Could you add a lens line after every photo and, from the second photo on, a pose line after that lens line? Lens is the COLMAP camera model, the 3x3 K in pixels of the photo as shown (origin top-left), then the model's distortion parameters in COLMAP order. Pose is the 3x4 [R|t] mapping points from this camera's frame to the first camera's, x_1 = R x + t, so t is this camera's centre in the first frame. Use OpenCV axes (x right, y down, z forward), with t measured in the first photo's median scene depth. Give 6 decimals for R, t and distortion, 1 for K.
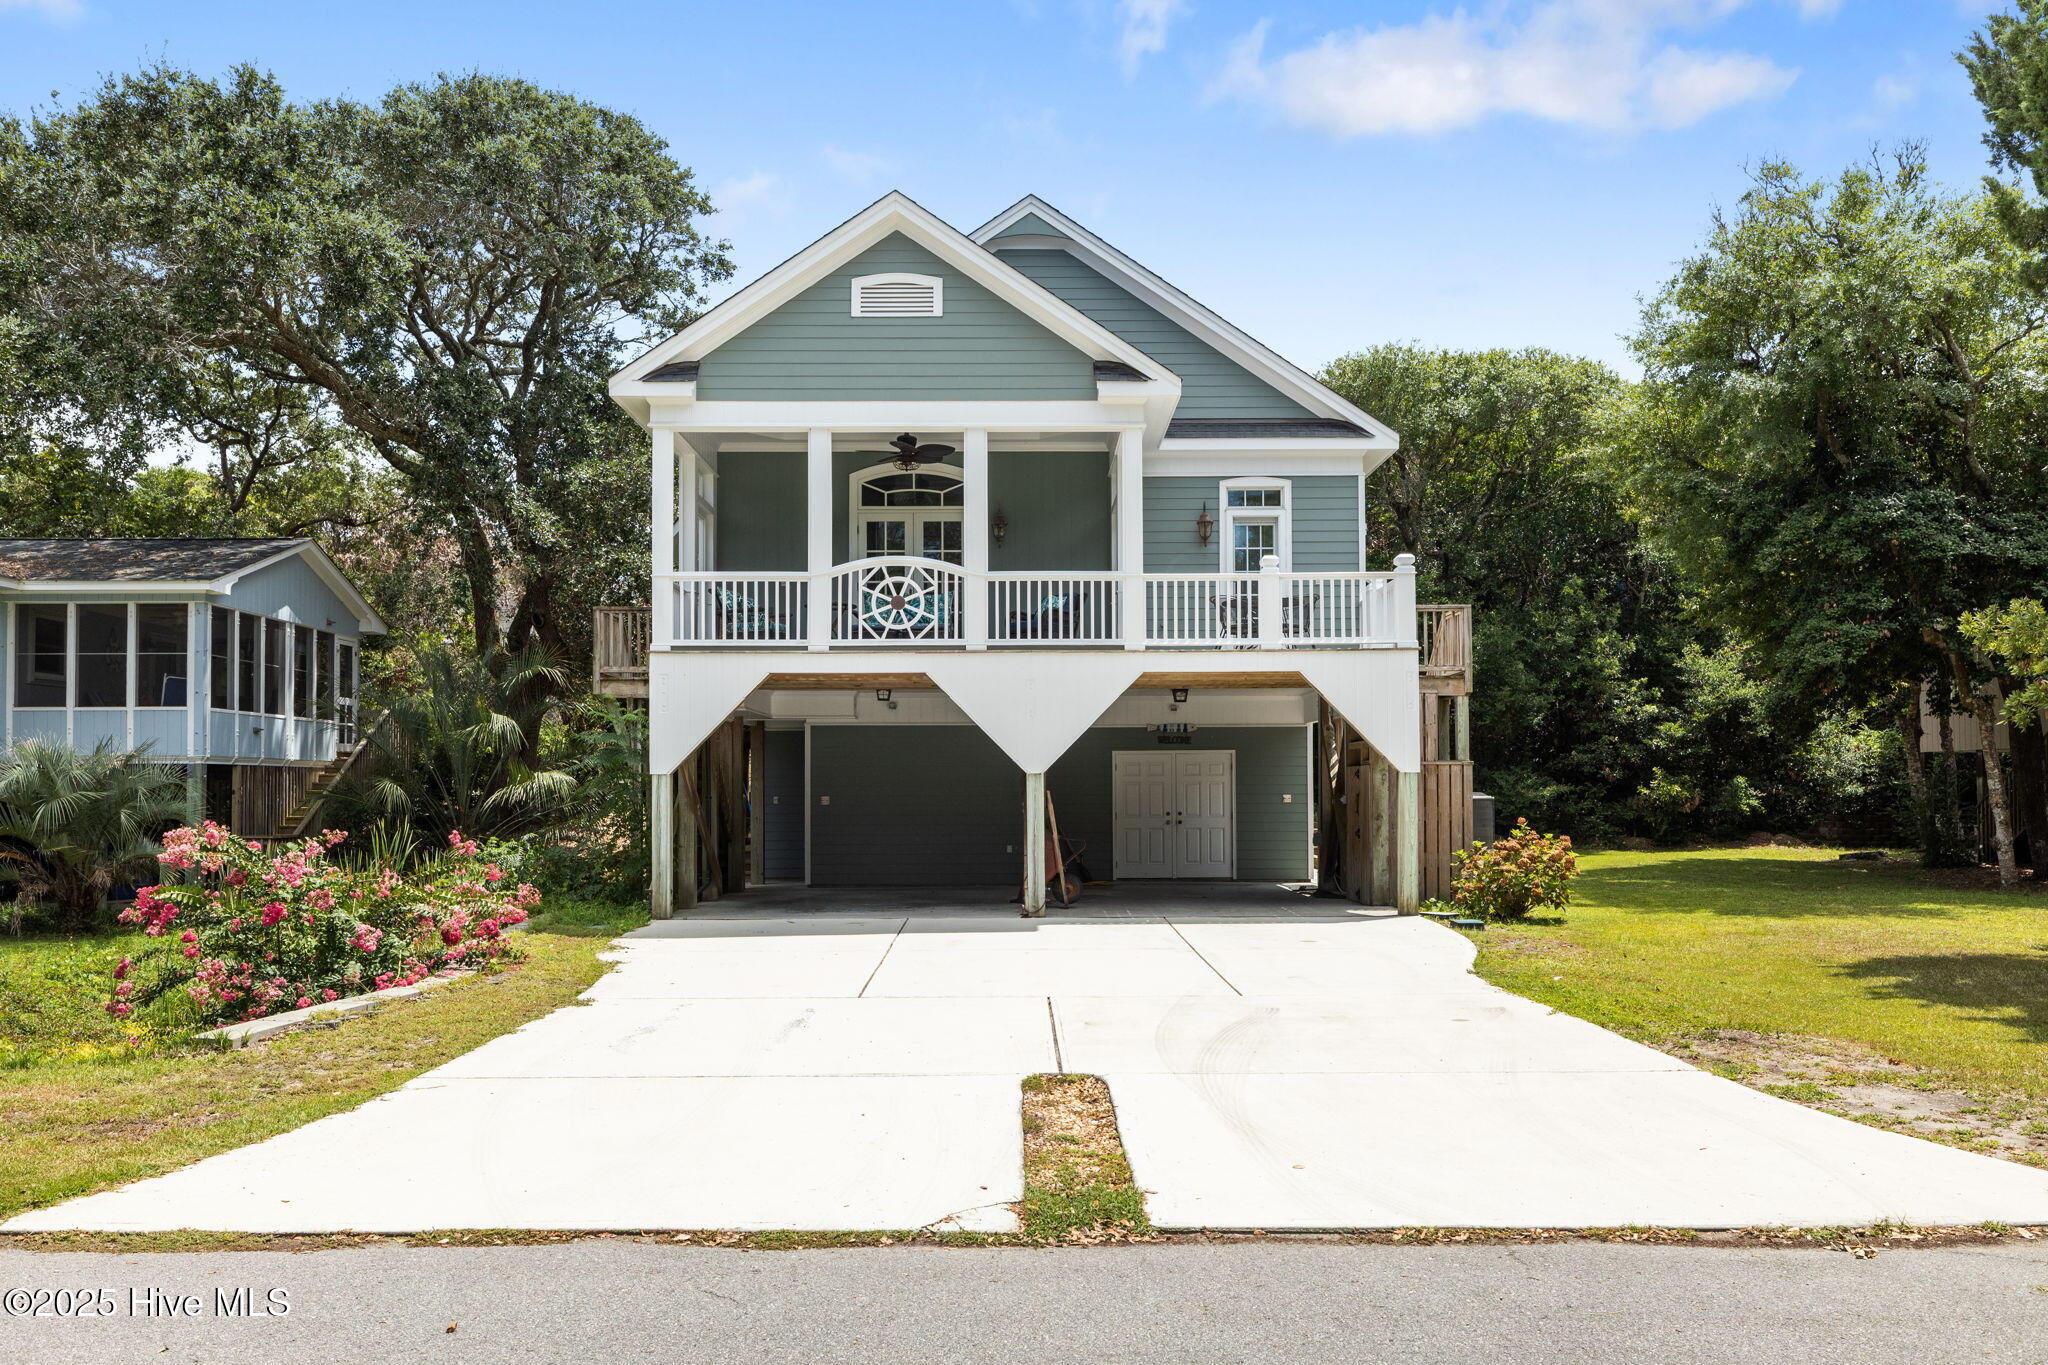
lens RADIAL K [[1610.6, 0, 1016.4], [0, 1610.6, 719.7], [0, 0, 1]] dist [-0.003079, -0.000488]
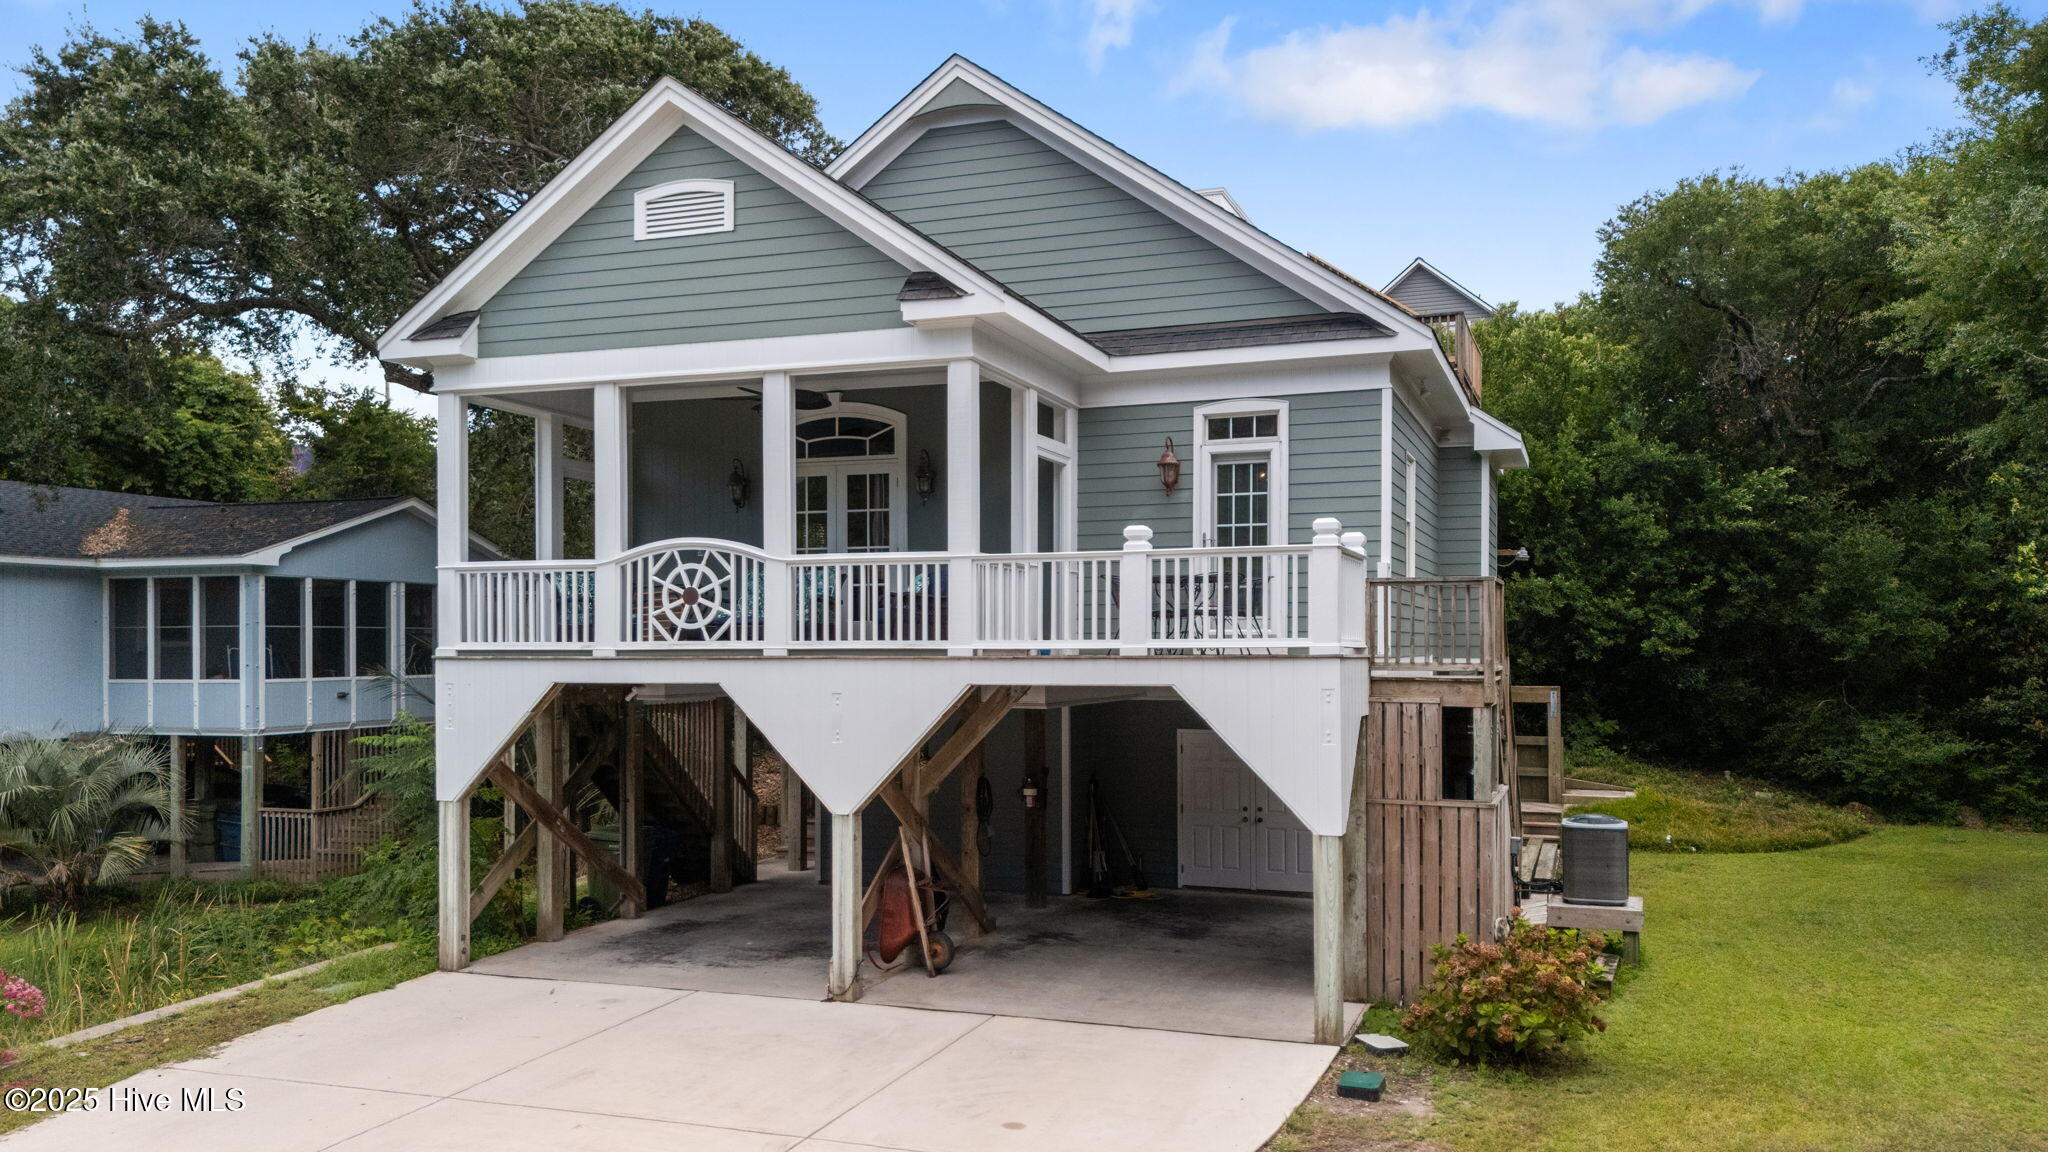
lens RADIAL K [[1501.9, 0, 1028.7], [0, 1501.9, 633.9], [0, 0, 1]] dist [0.058501, -0.001090]
pose [[0.938788, -0.001799, -0.344490, 0.326181], [0.013706, 0.999390, 0.032133, -0.071620], [0.344222, -0.034888, 0.938240, 0.333445]]
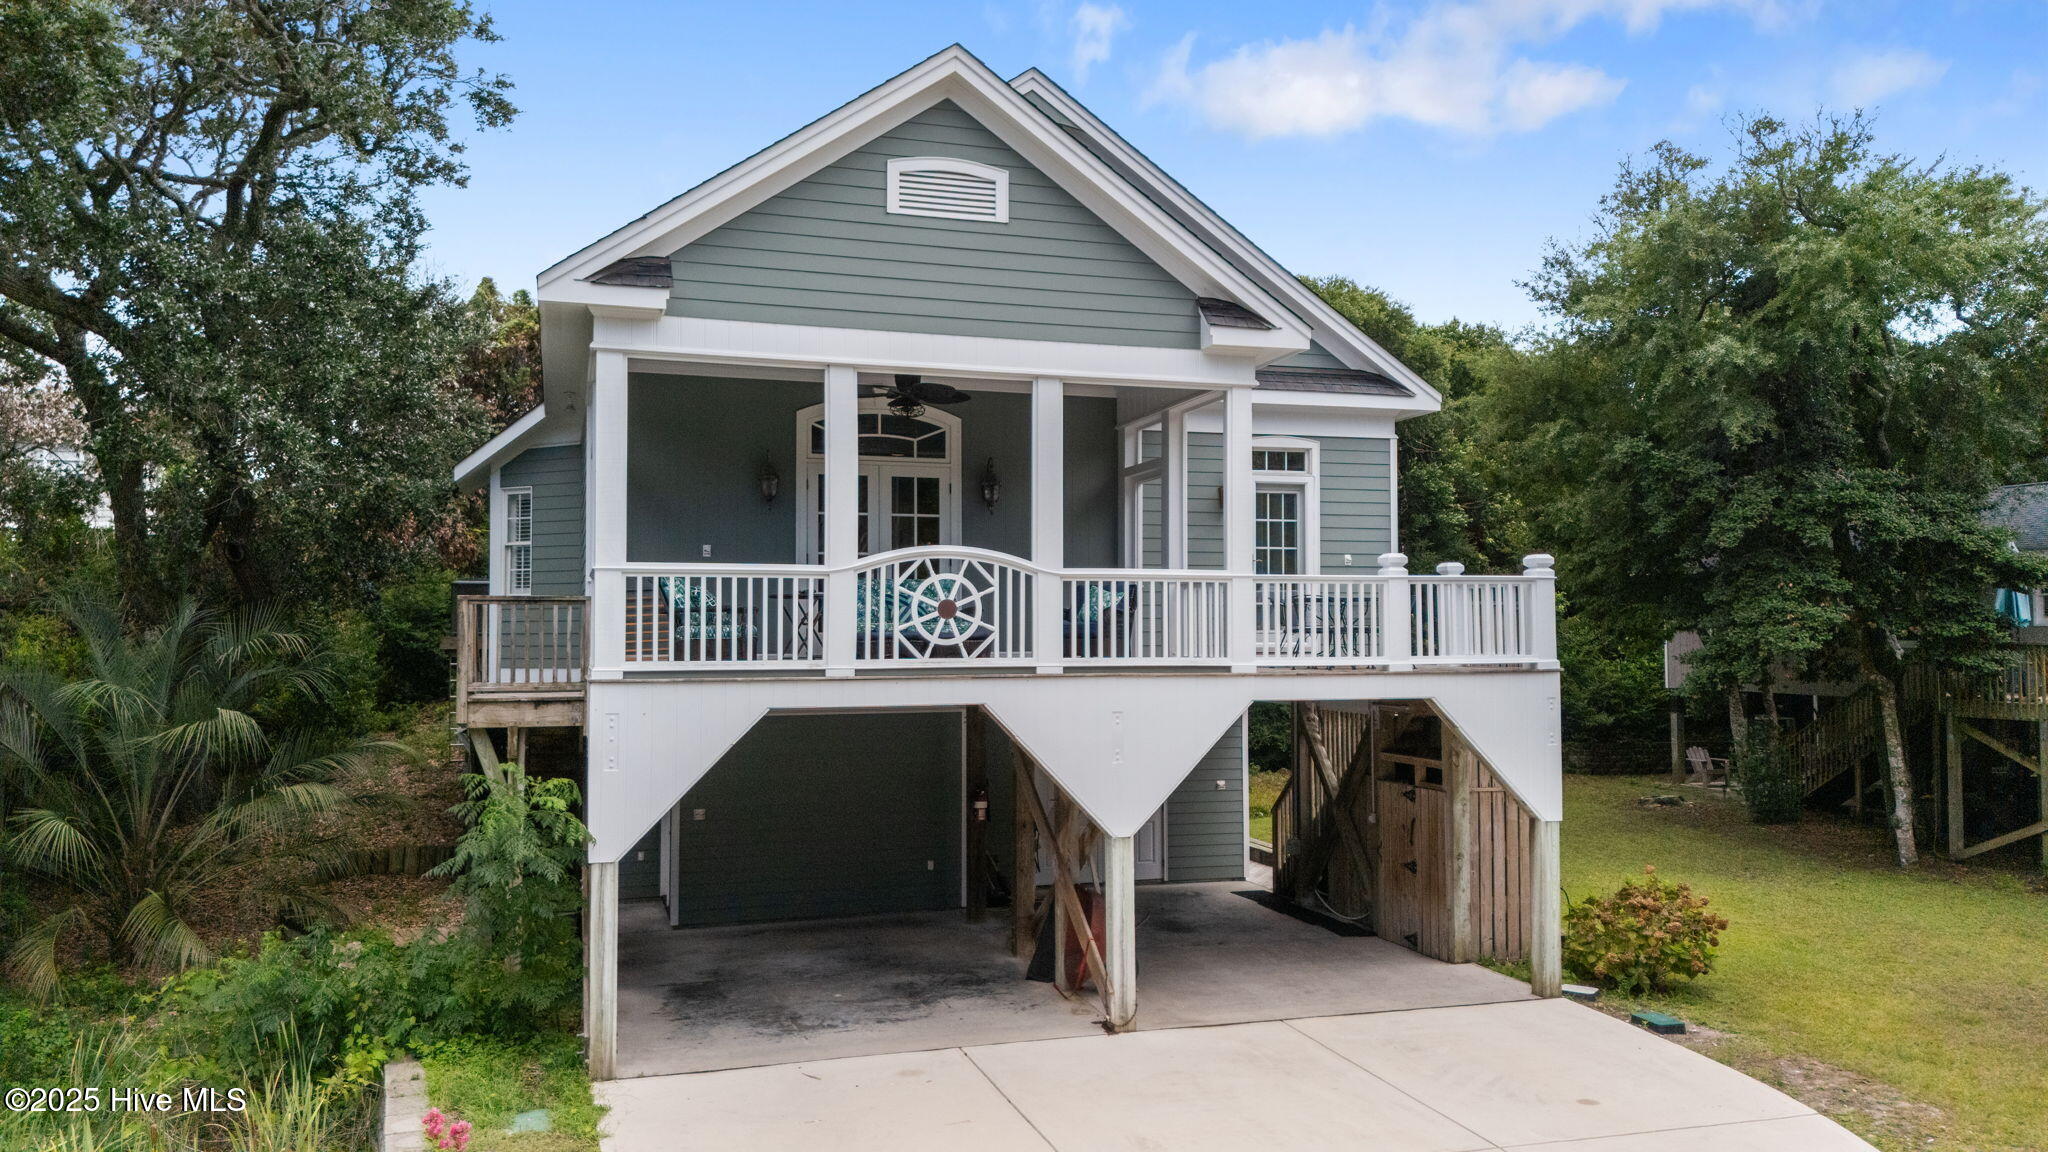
lens RADIAL K [[1489.5, 0, 1024.6], [0, 1489.5, 567.4], [0, 0, 1]] dist [0.104172, -0.138694]
pose [[0.956430, 0.014268, 0.291612, -0.225651], [-0.013533, 0.999898, -0.004536, -0.084444], [-0.291647, 0.000392, 0.956526, 0.321988]]
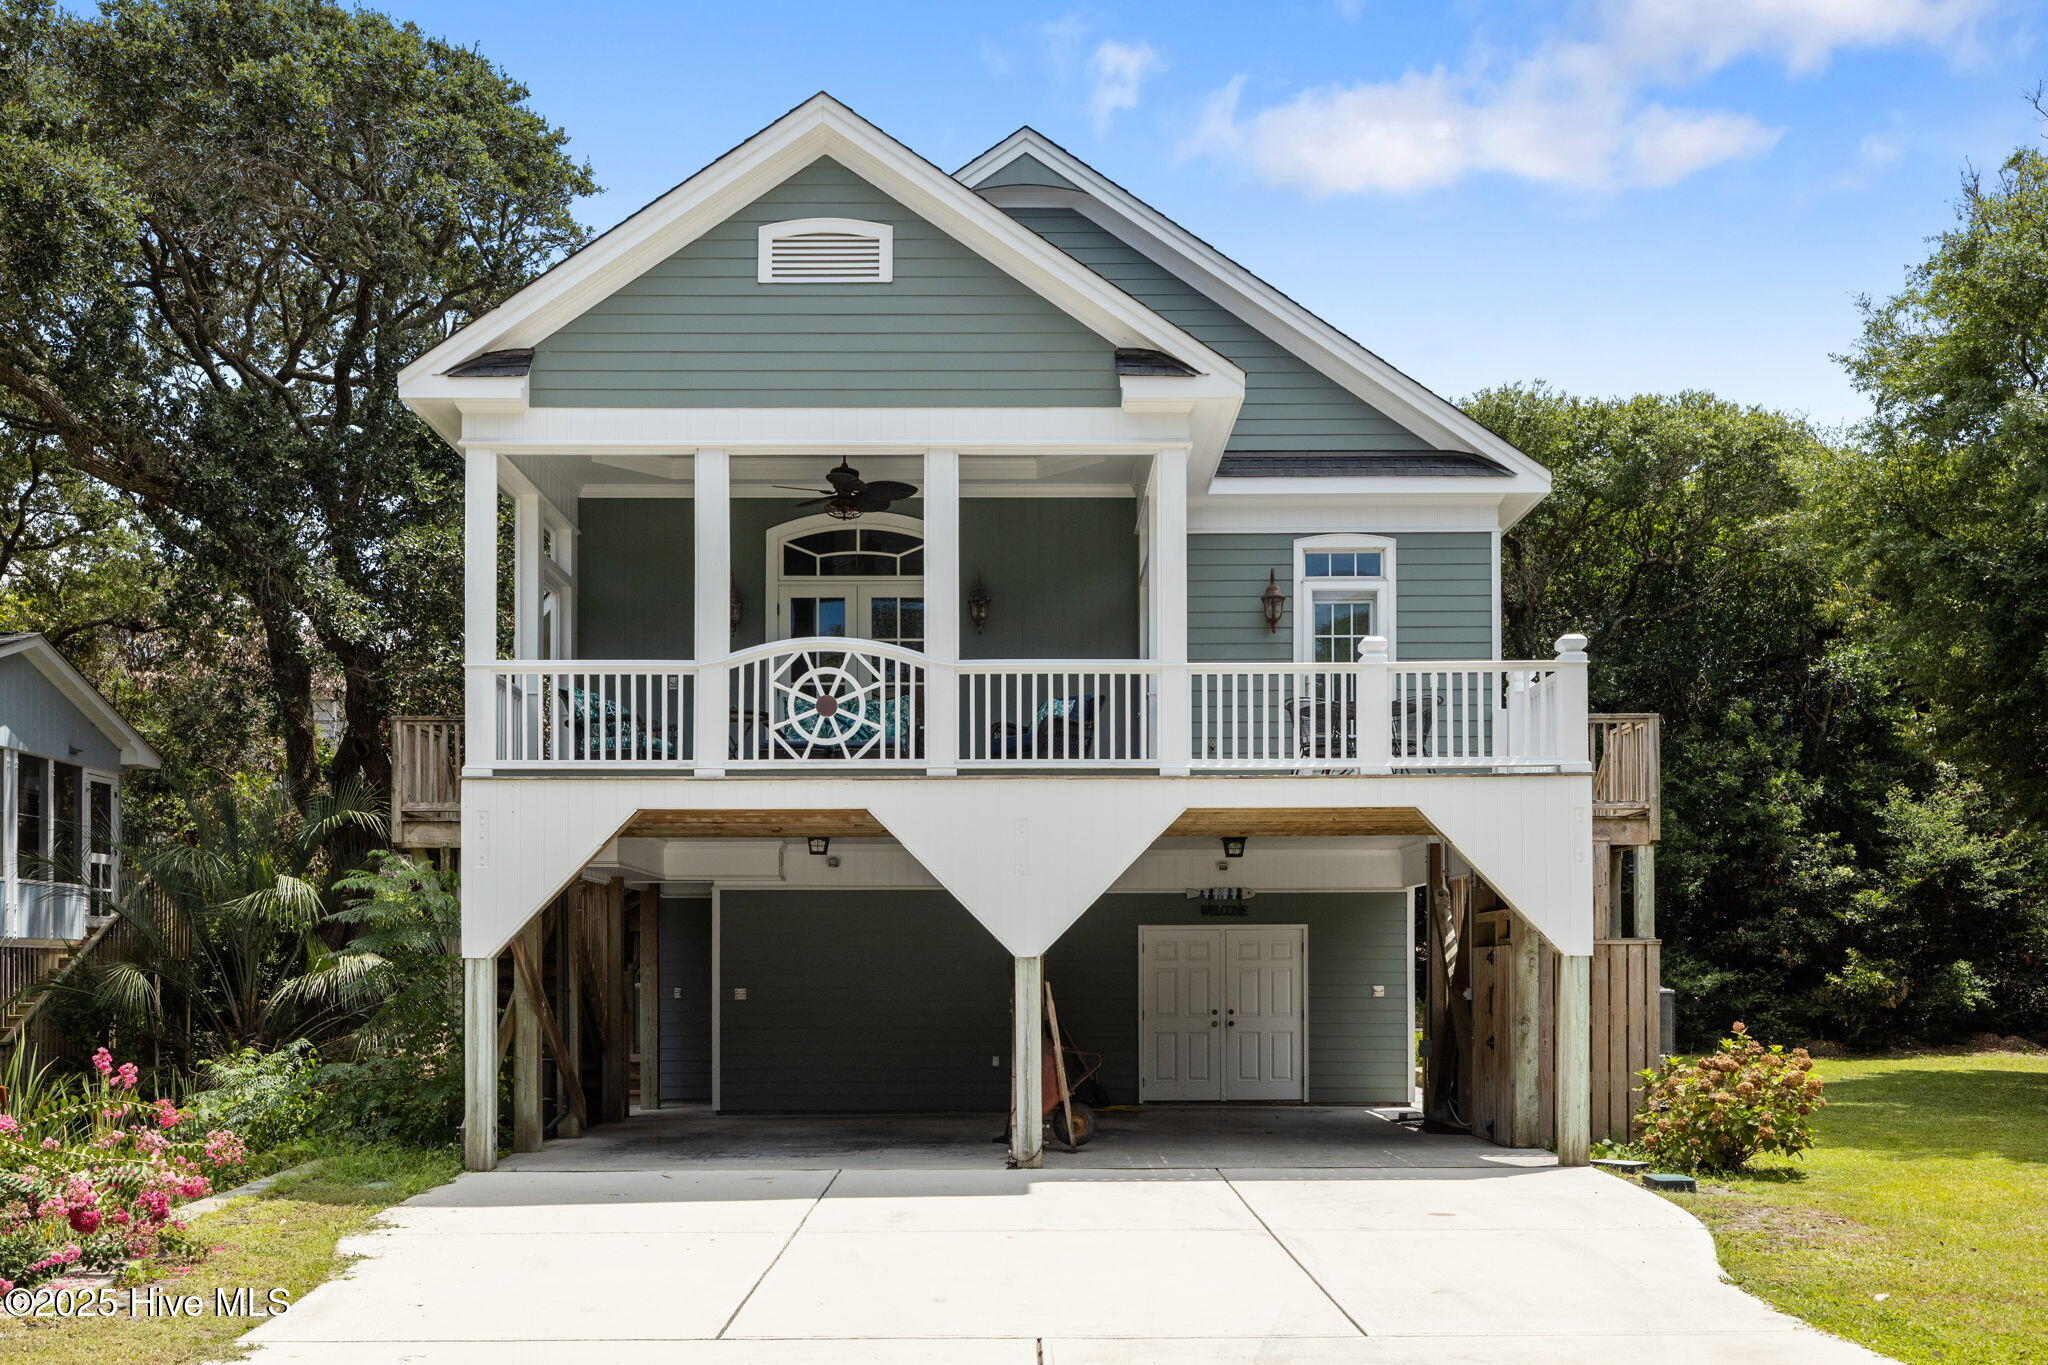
lens RADIAL K [[1904.9, 0, 1020.2], [0, 1904.9, 933.0], [0, 0, 1]] dist [0.003852, -0.008572]
pose [[0.999999, 0.000653, 0.001232, 0.006930], [-0.000680, 0.999765, 0.021646, 0.005396], [-0.001218, -0.021646, 0.999765, 0.183443]]
